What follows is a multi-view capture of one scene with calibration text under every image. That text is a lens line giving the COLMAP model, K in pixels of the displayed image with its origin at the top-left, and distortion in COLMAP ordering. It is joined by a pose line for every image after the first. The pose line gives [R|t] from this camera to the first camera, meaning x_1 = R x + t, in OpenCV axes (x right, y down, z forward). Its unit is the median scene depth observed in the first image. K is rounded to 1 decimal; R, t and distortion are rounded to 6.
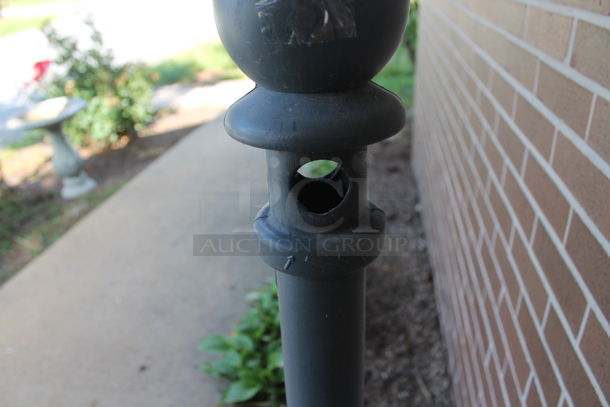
lens RADIAL K [[513.4, 0, 305.0], [0, 513.4, 203.5], [0, 0, 1]] dist [-0.169795, 0.149585]
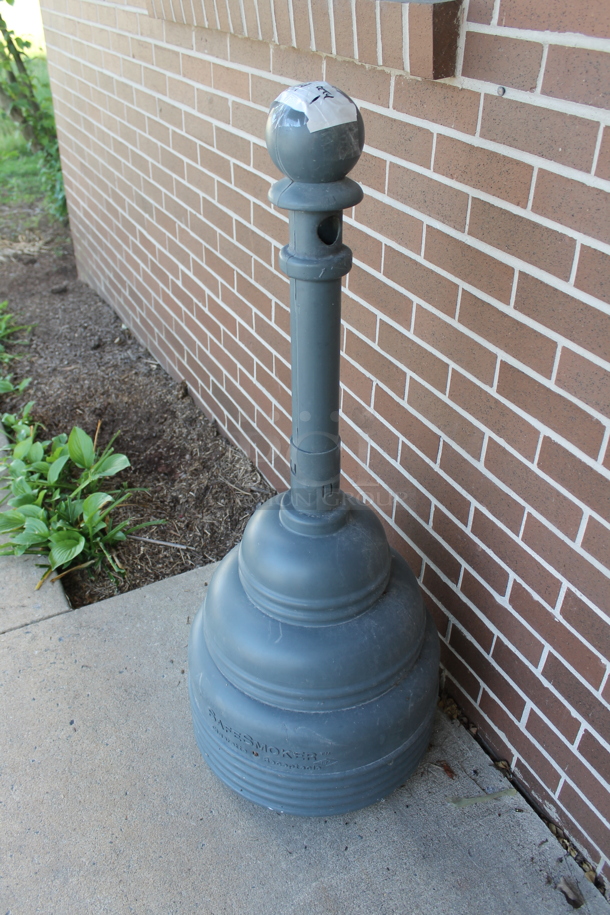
lens RADIAL K [[770.1, 0, 301.3], [0, 770.1, 455.0], [0, 0, 1]] dist [-0.169795, 0.149585]
pose [[0.818613, -0.301927, 0.488583, -0.332251], [0.227754, 0.951582, 0.206446, 0.030518], [-0.527258, -0.057723, 0.847742, -0.276265]]
